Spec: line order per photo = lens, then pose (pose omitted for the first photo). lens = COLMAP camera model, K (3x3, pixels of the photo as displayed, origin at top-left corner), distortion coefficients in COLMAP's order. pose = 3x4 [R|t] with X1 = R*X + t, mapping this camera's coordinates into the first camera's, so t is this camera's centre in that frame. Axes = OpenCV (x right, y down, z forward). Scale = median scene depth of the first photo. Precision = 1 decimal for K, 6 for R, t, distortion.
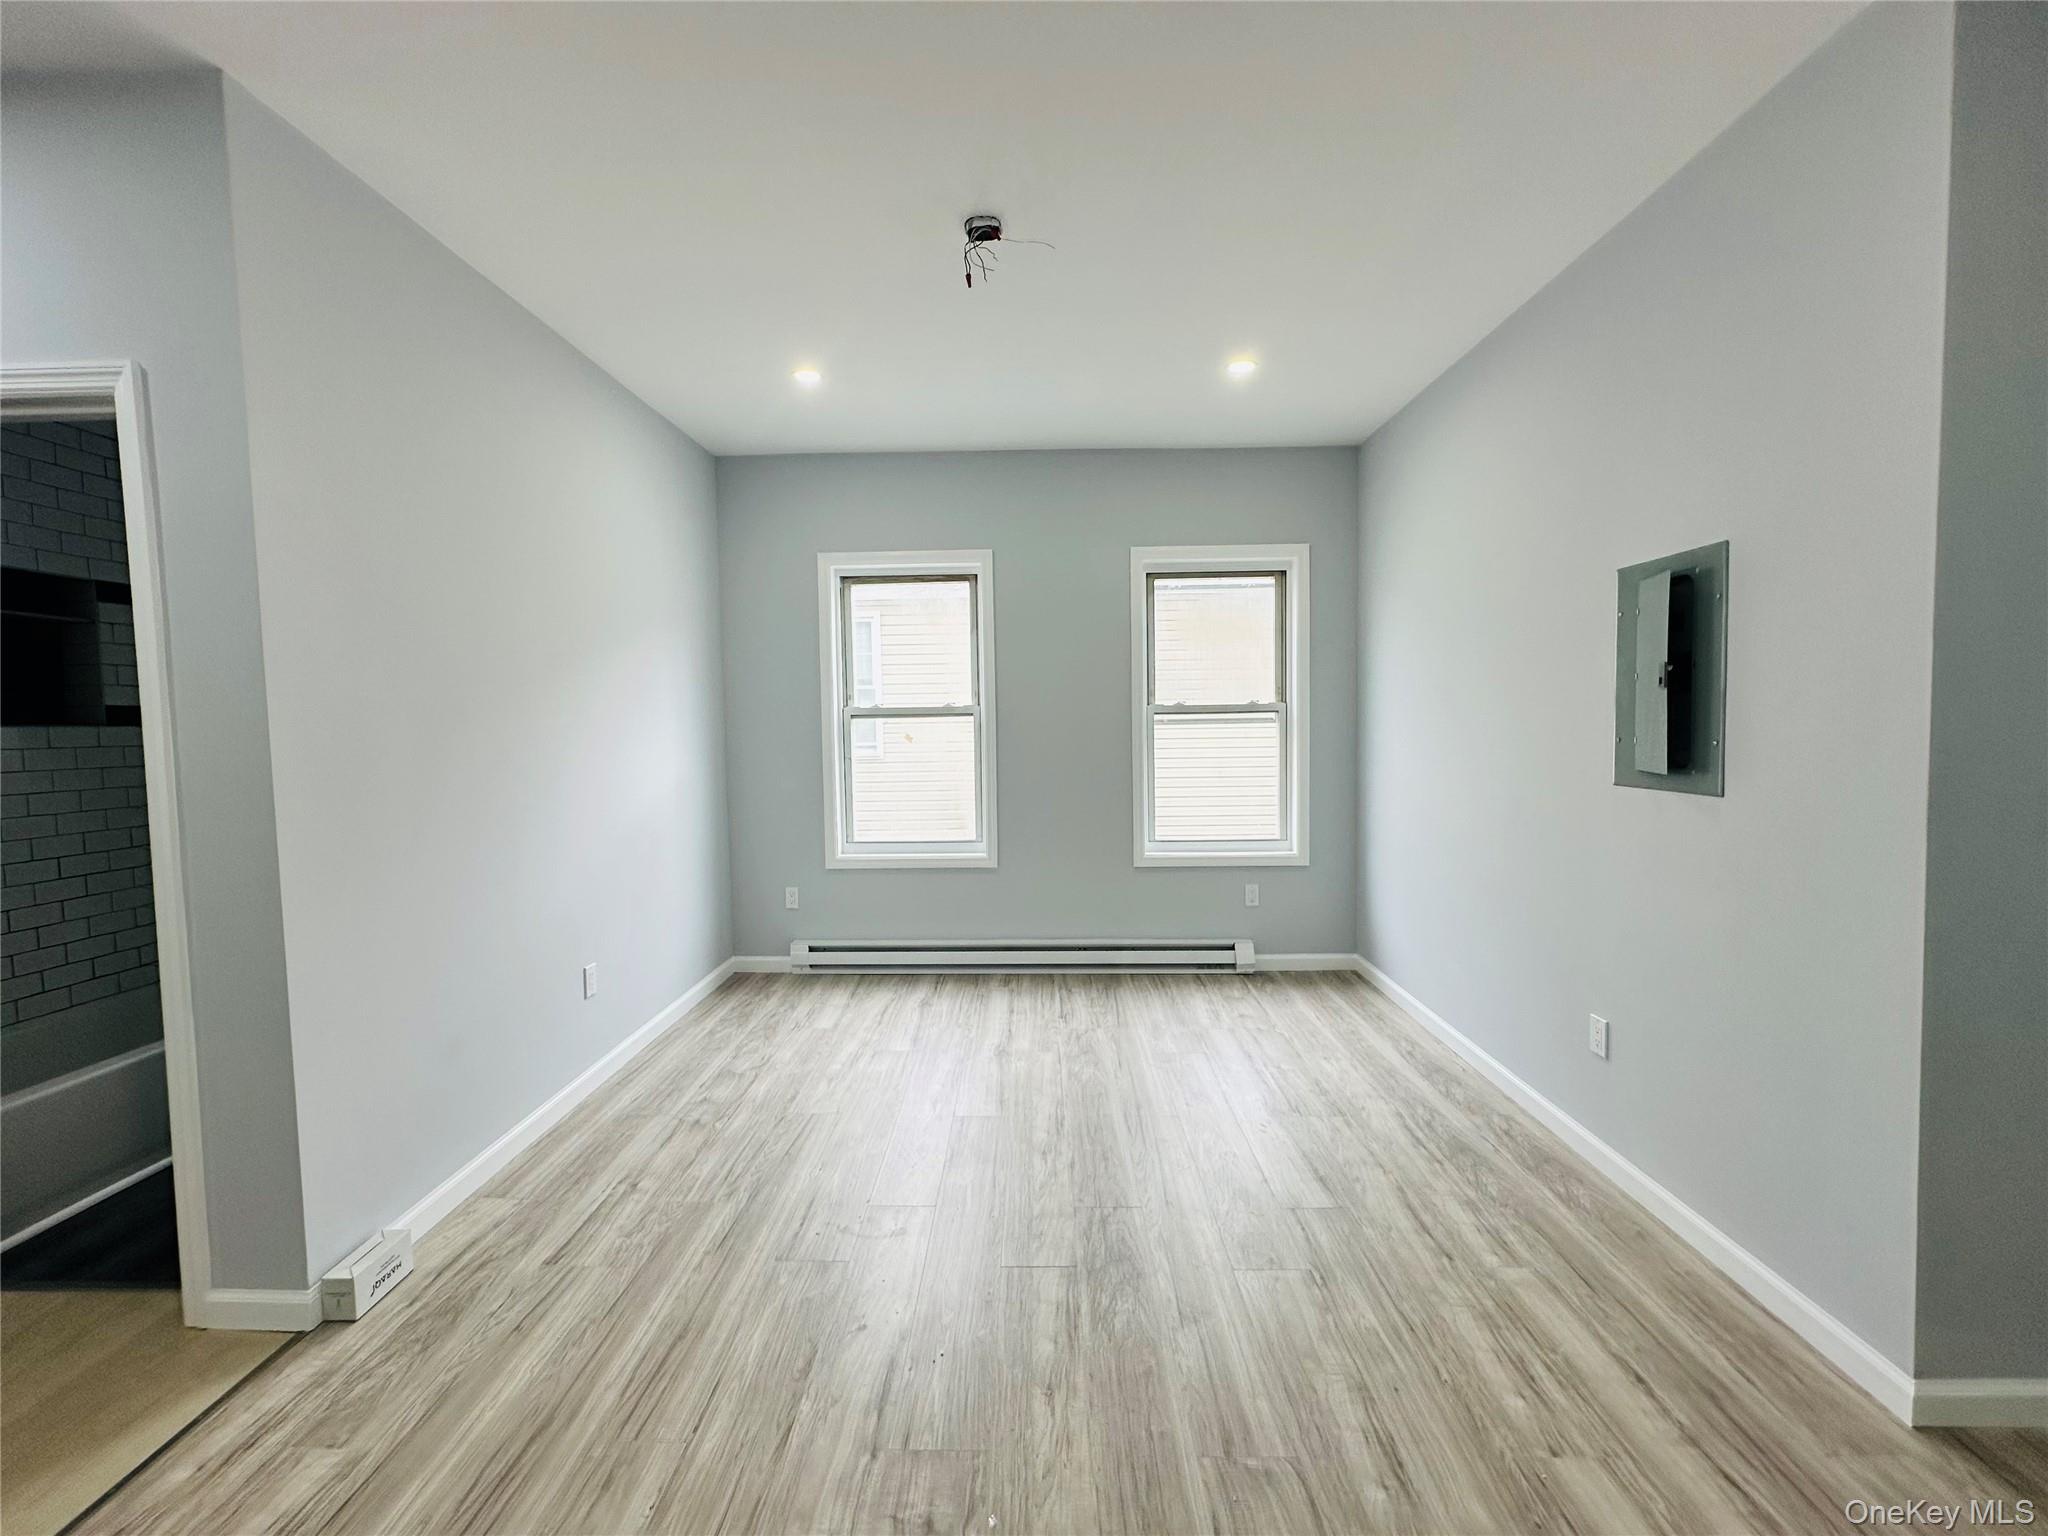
lens RADIAL K [[814.2, 0, 1025.6], [0, 814.2, 765.7], [0, 0, 1]] dist [-0.006306, 0.001662]
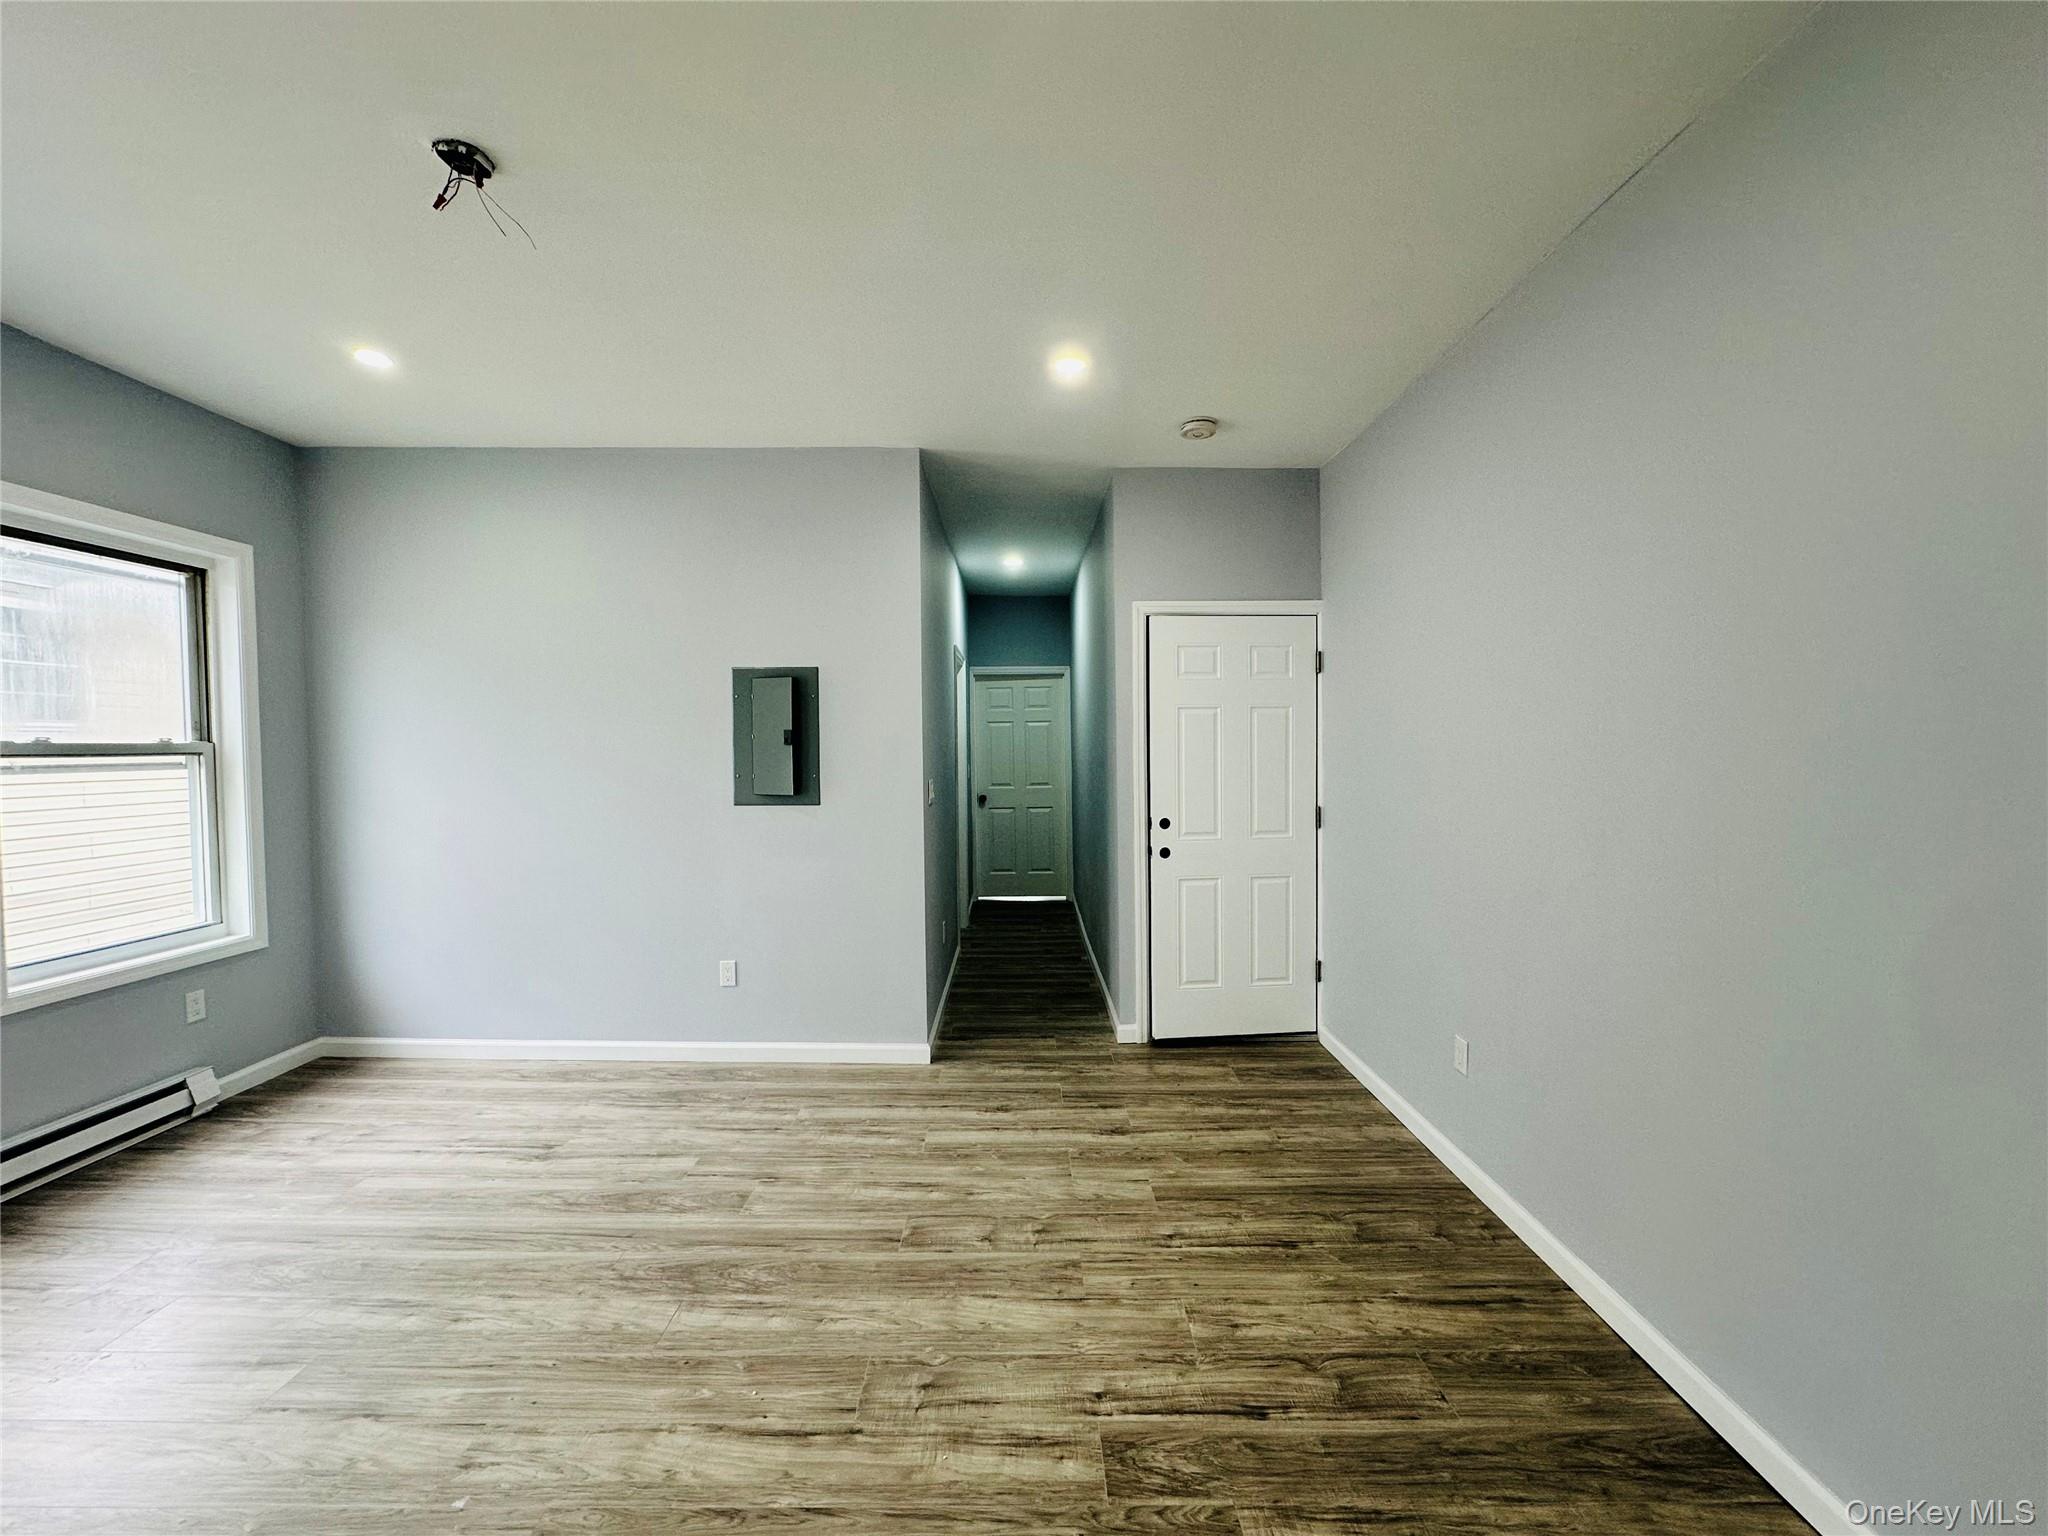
lens RADIAL K [[814.2, 0, 1016.8], [0, 814.2, 758.9], [0, 0, 1]] dist [-0.006306, 0.001662]
pose [[-0.017560, 0.002529, 0.999843, -0.501877], [0.058736, 0.998272, -0.001493, -0.018995], [-0.998119, 0.058700, -0.017678, 0.289857]]
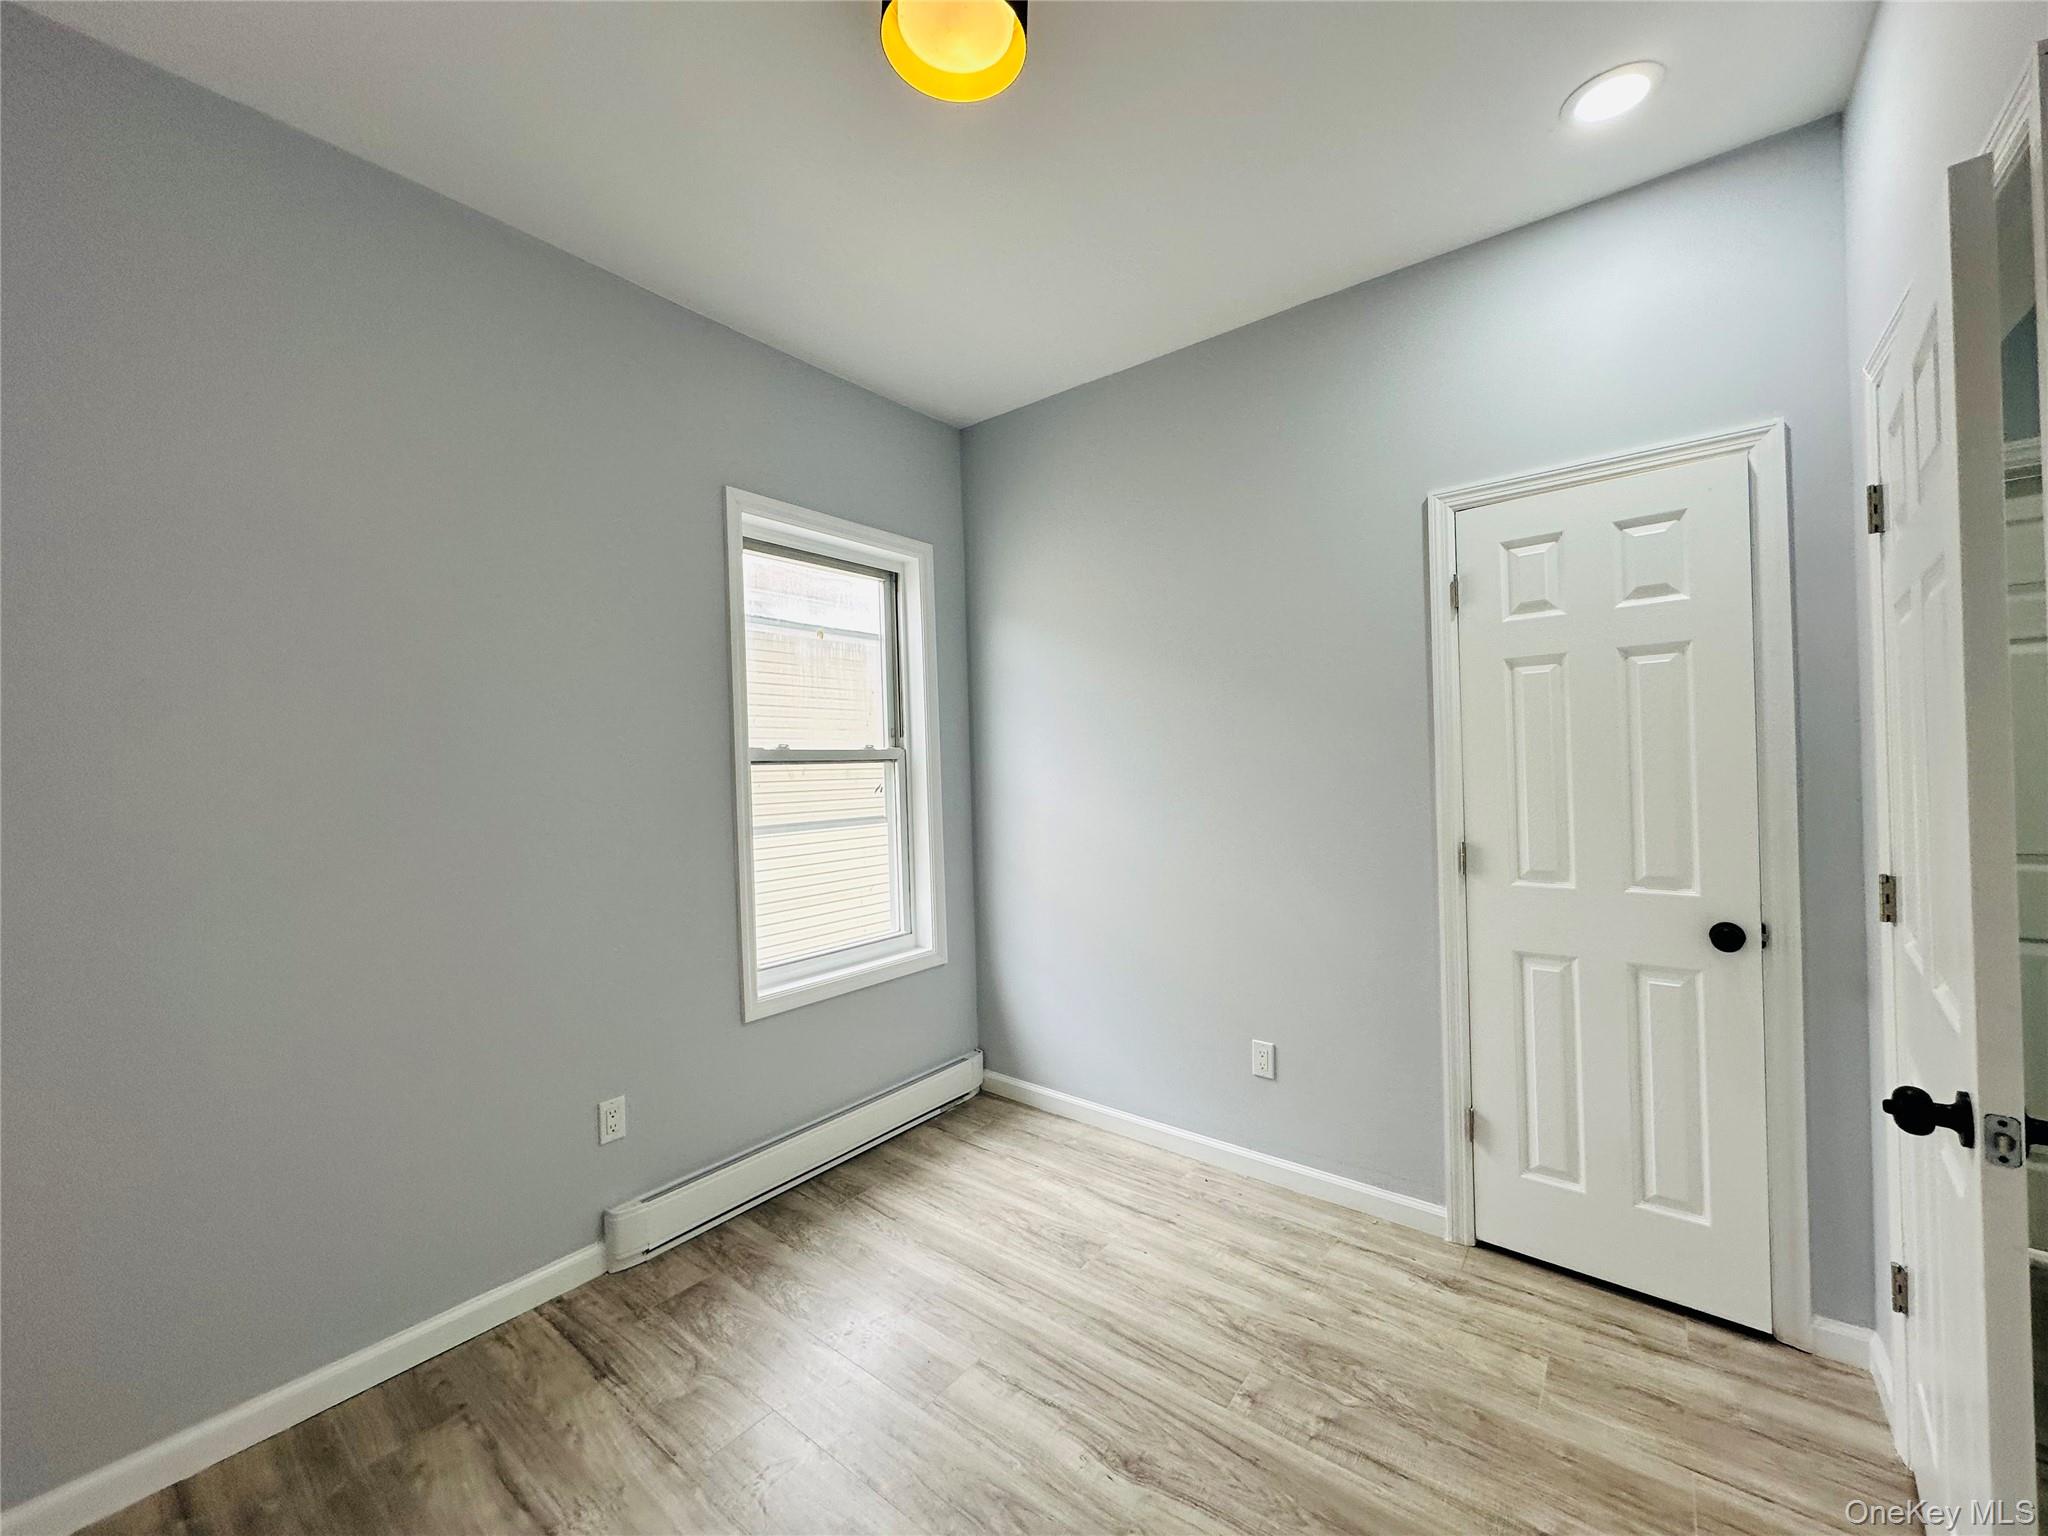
lens RADIAL K [[814.2, 0, 1023.6], [0, 814.2, 767.9], [0, 0, 1]] dist [-0.006306, 0.001662]
pose [[0.587888, -0.003174, 0.808936, -0.243173], [0.054319, 0.997890, -0.035561, -0.030223], [-0.807116, 0.064846, 0.586820, 0.525245]]
